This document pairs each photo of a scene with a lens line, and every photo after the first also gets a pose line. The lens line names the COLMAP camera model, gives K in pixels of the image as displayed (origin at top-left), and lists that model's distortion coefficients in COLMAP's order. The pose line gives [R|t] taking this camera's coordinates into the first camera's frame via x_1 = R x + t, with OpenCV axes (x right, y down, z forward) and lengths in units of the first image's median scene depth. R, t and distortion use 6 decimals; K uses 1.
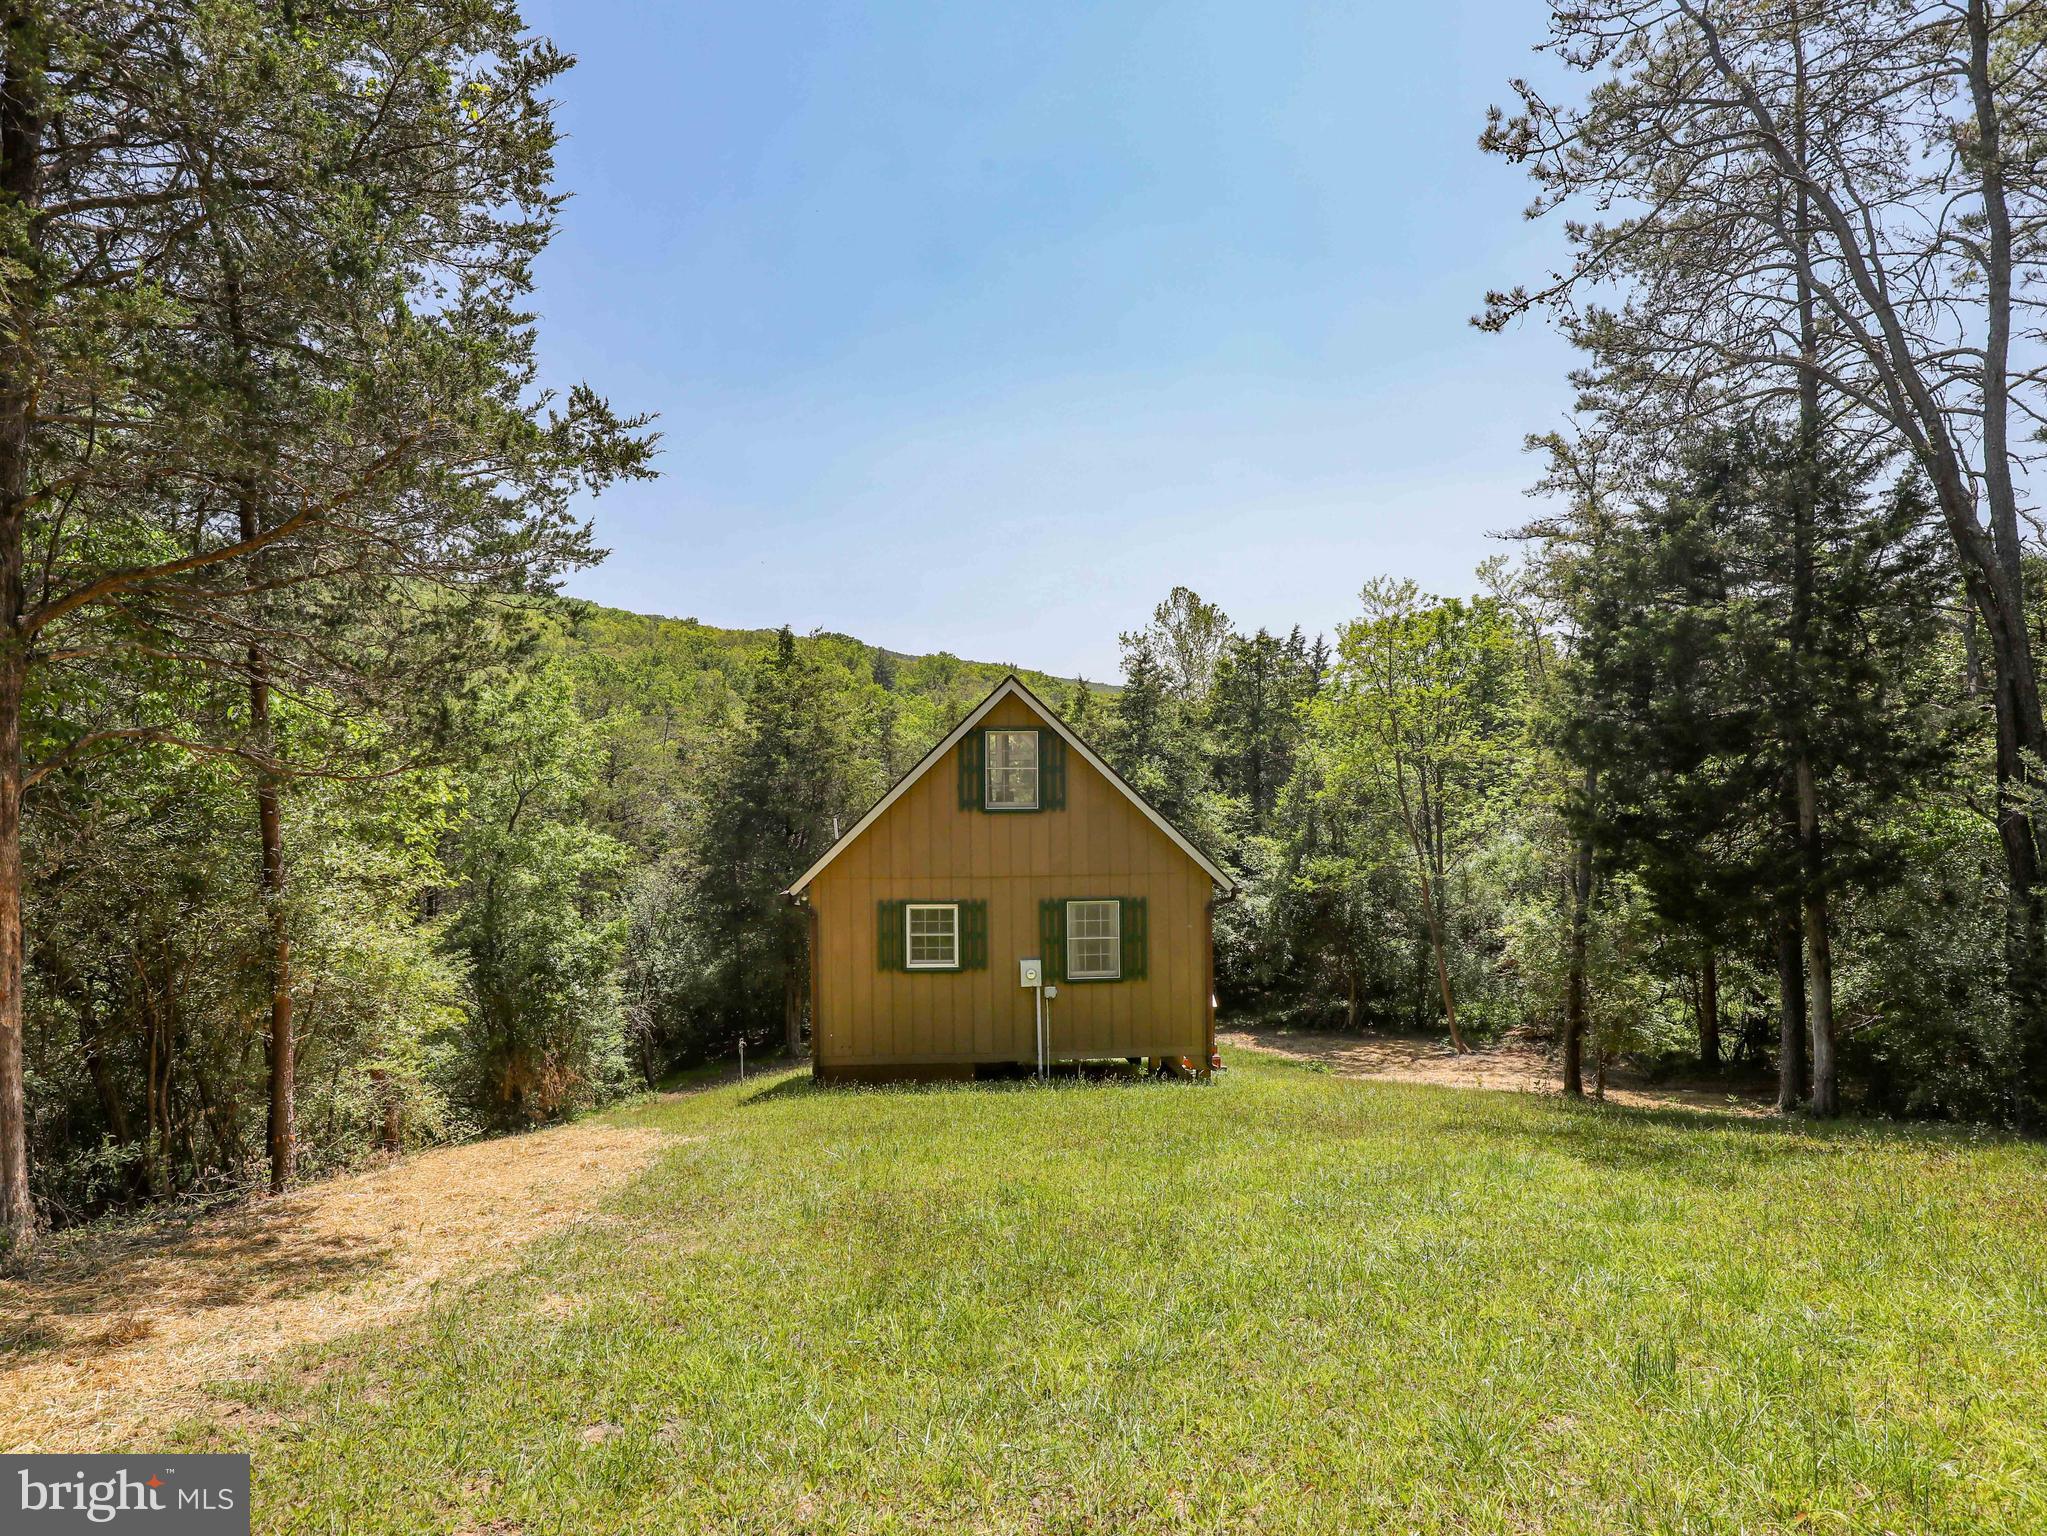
lens RADIAL K [[1085.4, 0, 1043.4], [0, 1085.4, 773.7], [0, 0, 1]] dist [-0.032150, -0.000384]
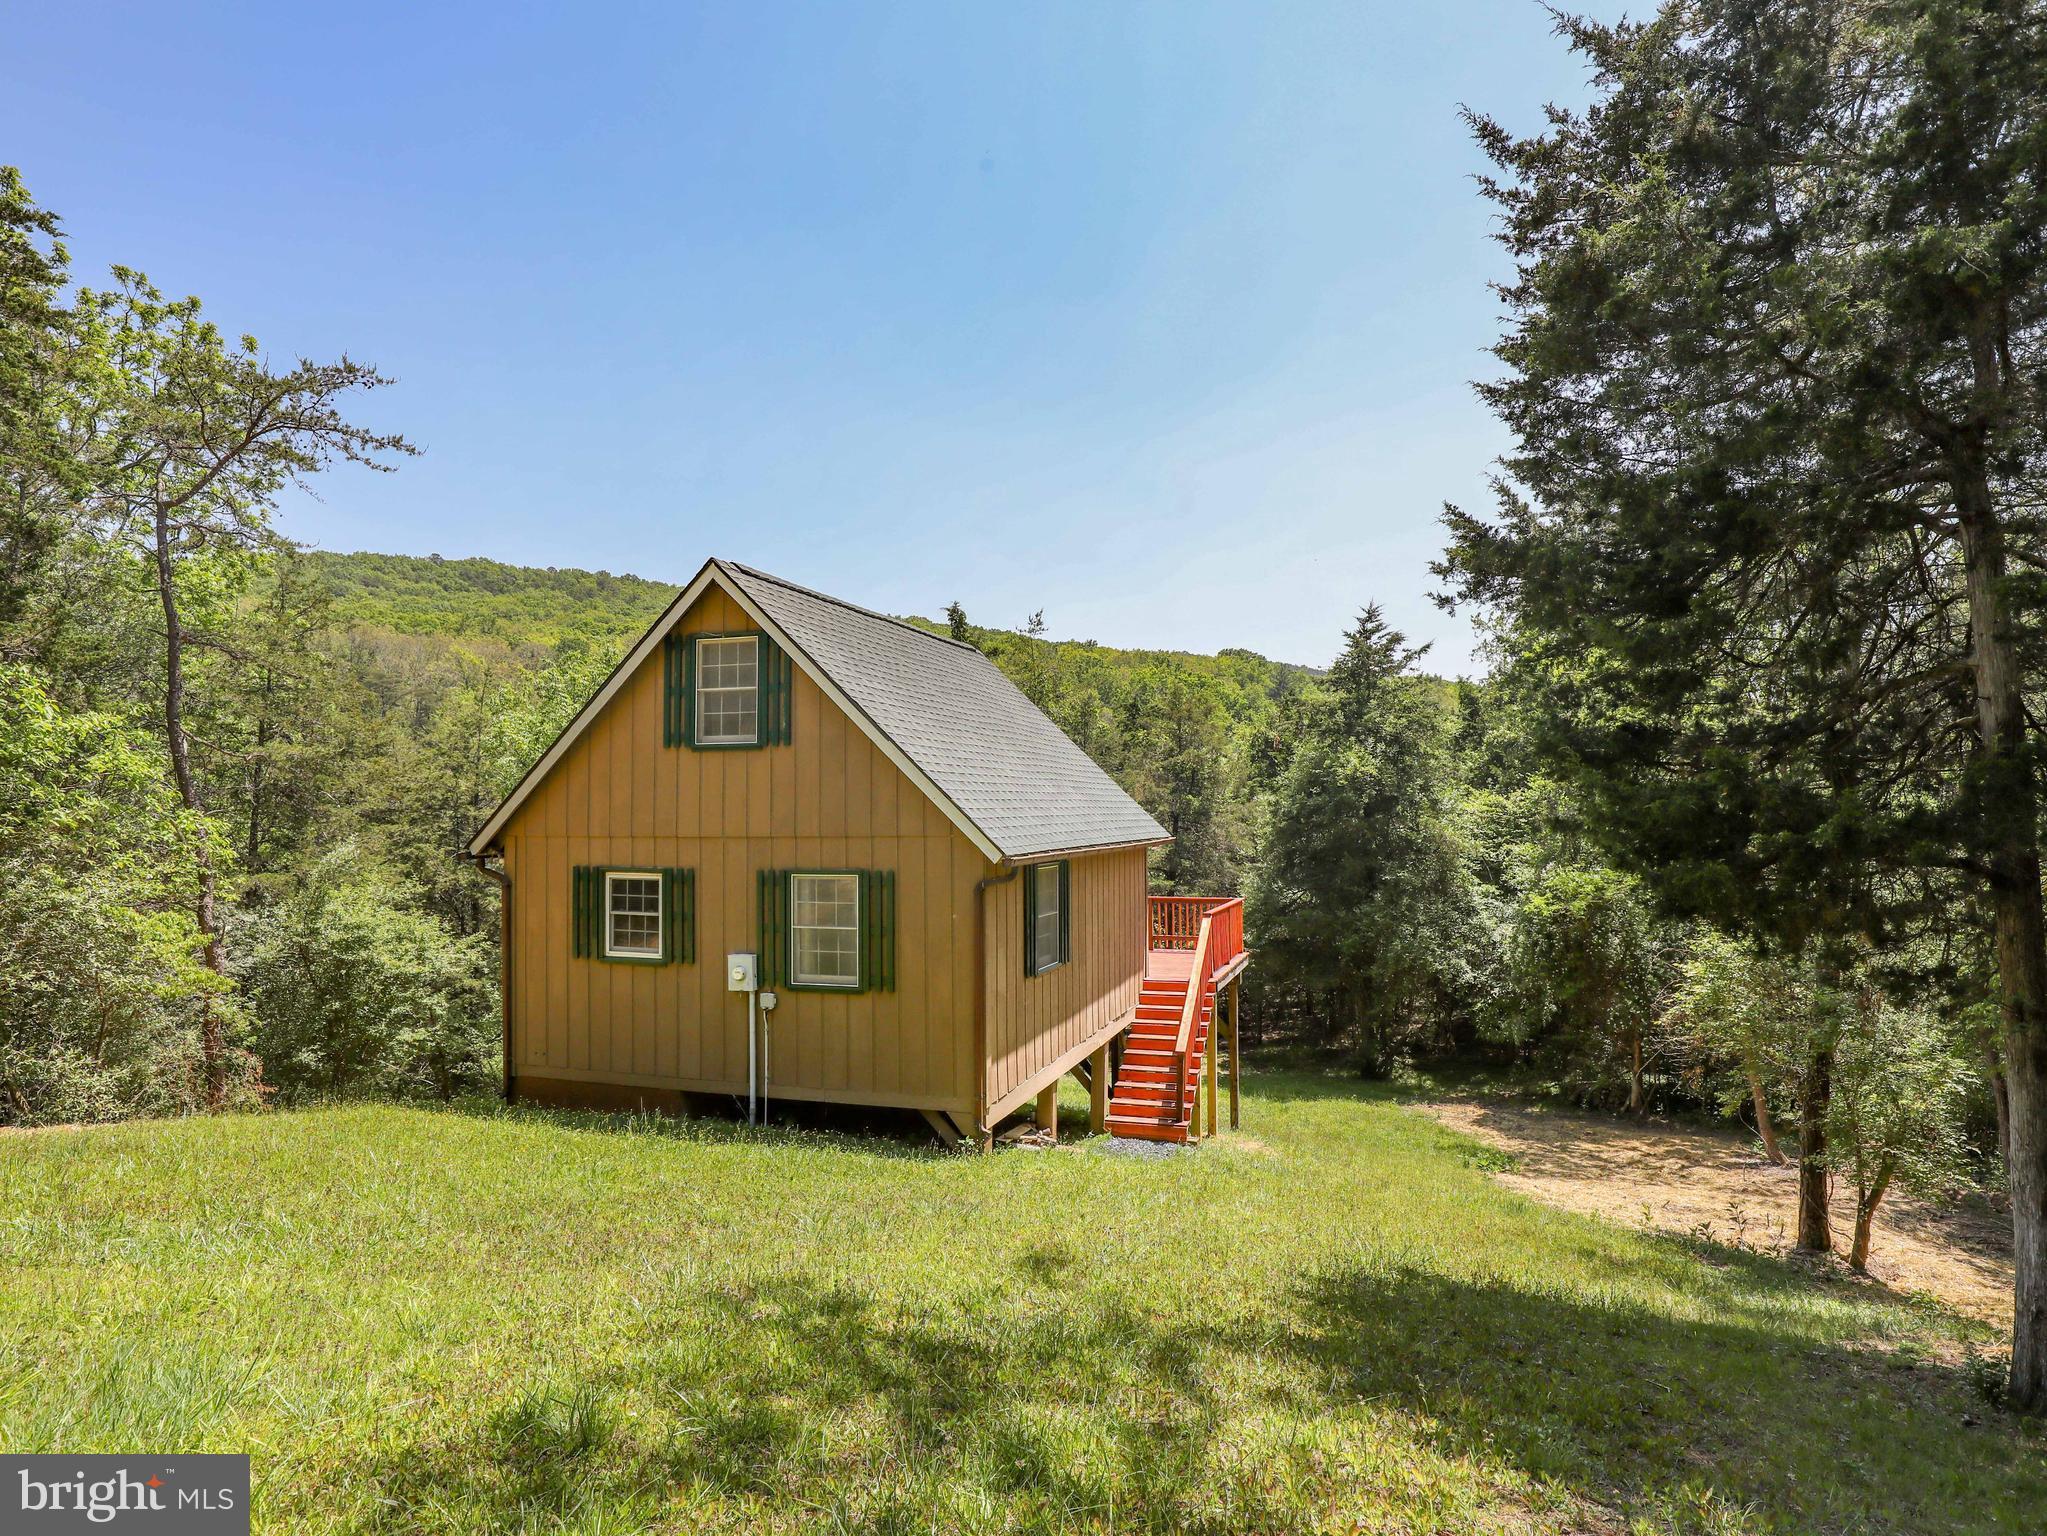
lens RADIAL K [[1143.0, 0, 1037.7], [0, 1143.0, 783.9], [0, 0, 1]] dist [-0.025528, 0.005217]
pose [[0.928765, -0.005899, -0.370622, 0.220694], [0.000318, 0.999886, -0.015117, 0.034920], [0.370669, 0.013923, 0.928661, 0.182390]]
